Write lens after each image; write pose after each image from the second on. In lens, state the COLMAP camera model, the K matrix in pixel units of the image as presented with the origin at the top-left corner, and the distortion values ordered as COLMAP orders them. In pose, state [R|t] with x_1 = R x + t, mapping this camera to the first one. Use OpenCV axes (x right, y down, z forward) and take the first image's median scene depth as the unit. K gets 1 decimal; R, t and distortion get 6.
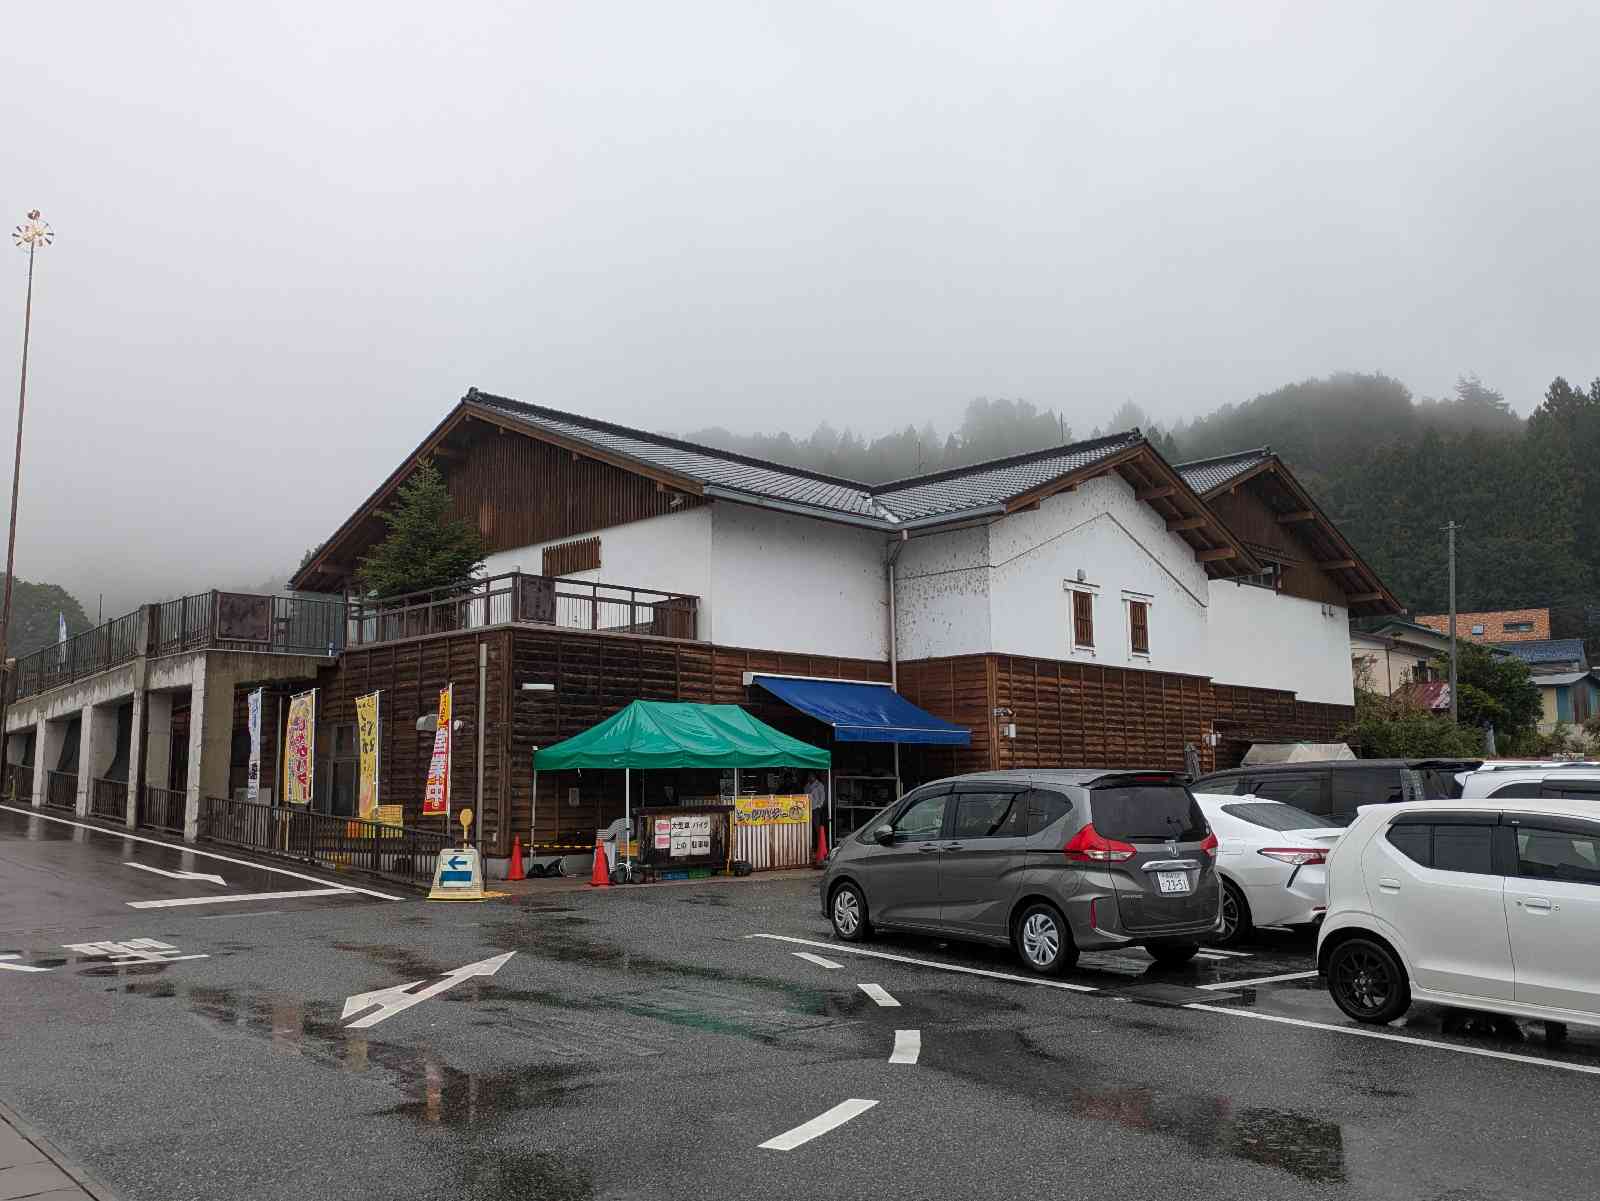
lens RADIAL K [[1324.1, 0, 773.4], [0, 1324.1, 601.1], [0, 0, 1]] dist [0.003696, -0.000579]
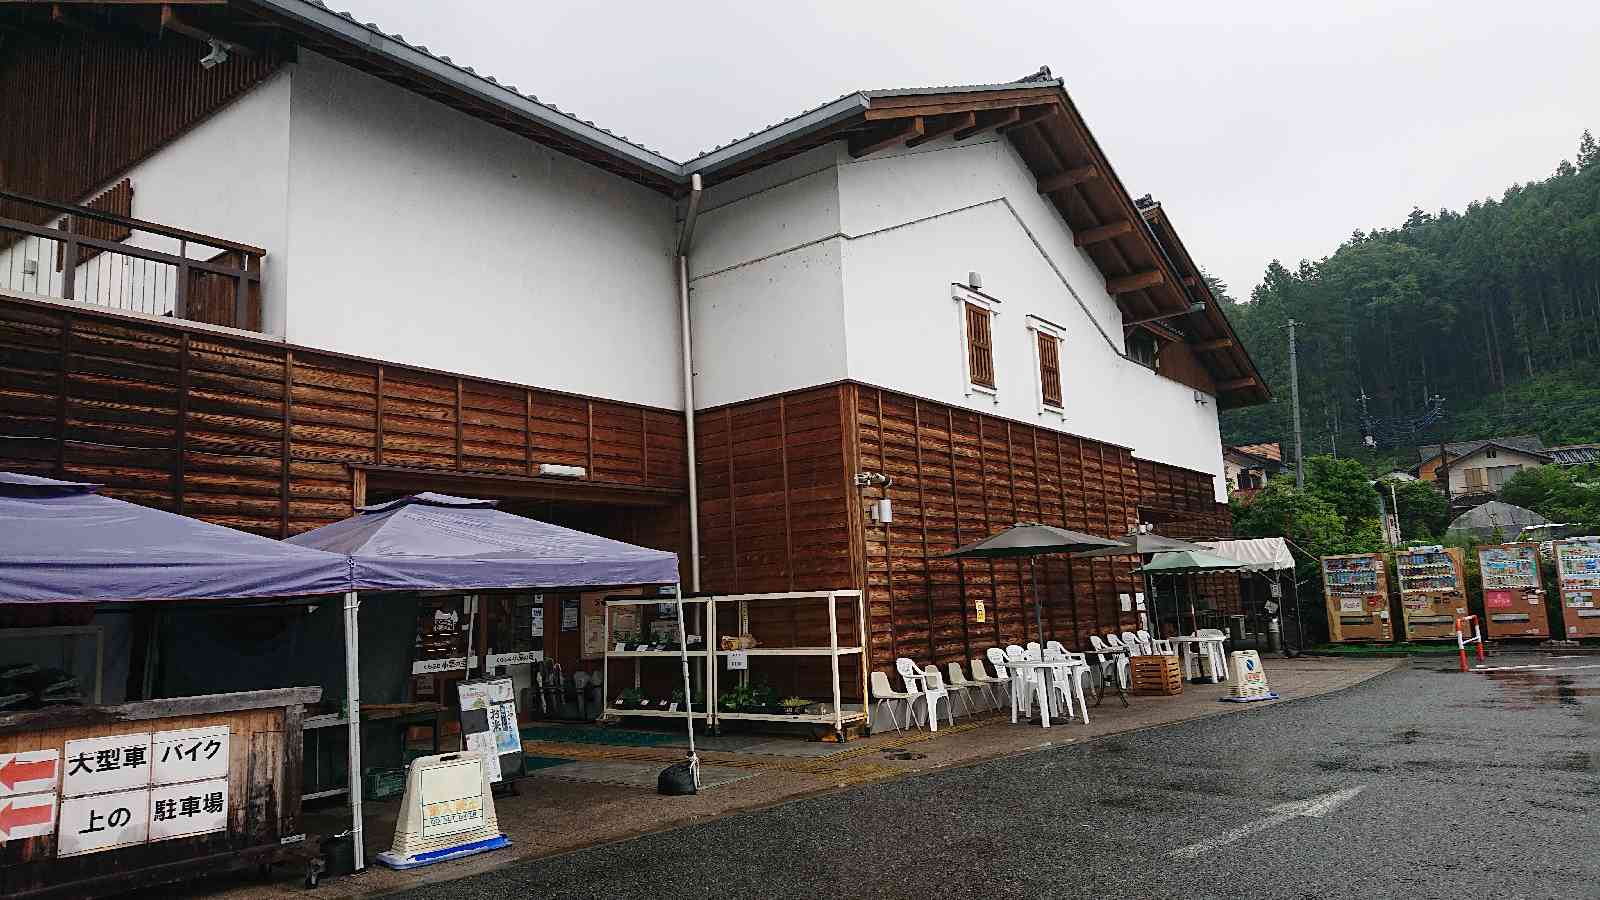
lens RADIAL K [[975.0, 0, 800.0], [0, 975.0, 450.0], [0, 0, 1]] dist [0.084182, -0.000023]
pose [[0.990130, -0.021240, 0.138535, 0.078009], [0.024591, 0.999444, -0.022522, 0.074916], [-0.137980, 0.025706, 0.990101, 0.540224]]
